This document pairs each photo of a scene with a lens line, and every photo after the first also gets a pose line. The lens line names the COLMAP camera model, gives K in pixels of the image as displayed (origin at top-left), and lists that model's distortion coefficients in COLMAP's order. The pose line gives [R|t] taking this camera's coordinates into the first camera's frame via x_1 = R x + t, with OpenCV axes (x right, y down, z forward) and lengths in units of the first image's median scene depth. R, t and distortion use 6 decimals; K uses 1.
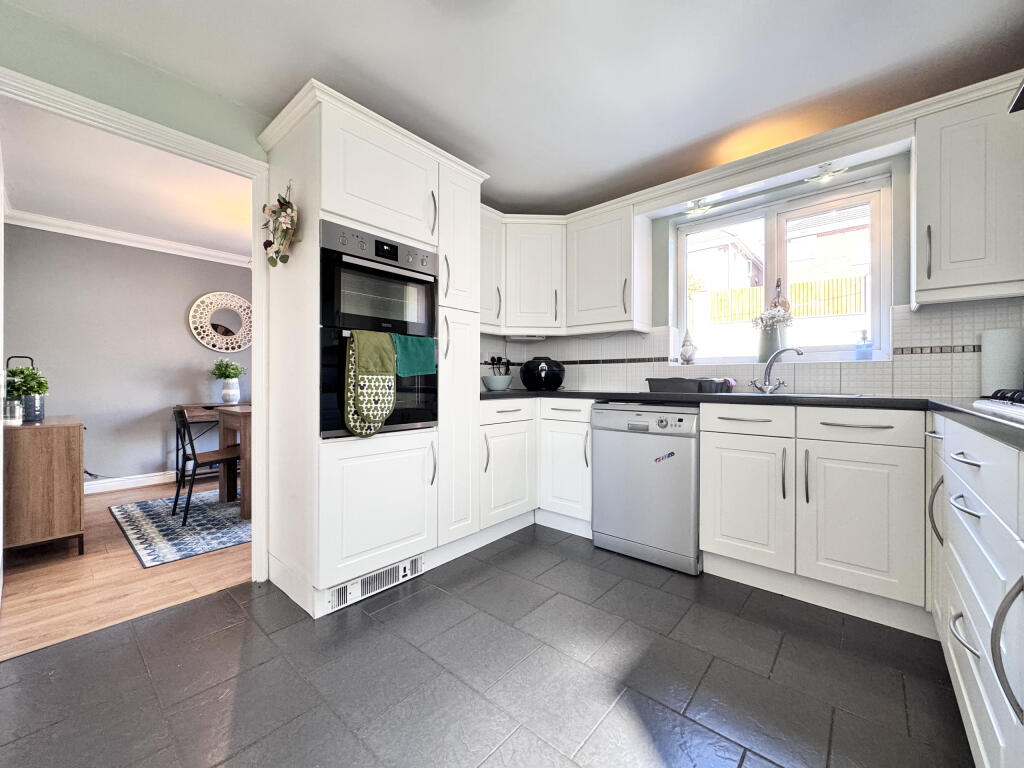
lens RADIAL K [[409.8, 0, 513.5], [0, 409.8, 379.7], [0, 0, 1]] dist [-0.003205, 0.000150]
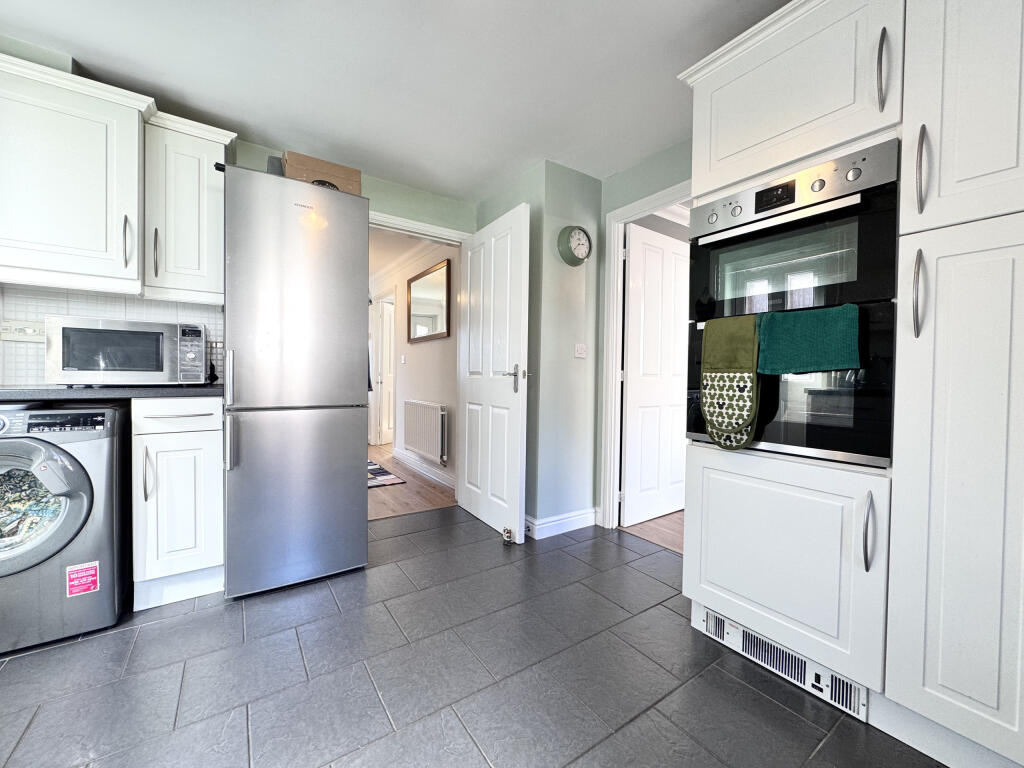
lens RADIAL K [[409.8, 0, 513.5], [0, 409.8, 383.7], [0, 0, 1]] dist [-0.003205, 0.000150]
pose [[-0.255910, 0.010584, -0.966643, 0.531115], [-0.013869, 0.999797, 0.014619, 0.004856], [0.966601, 0.017147, -0.255711, 0.801608]]
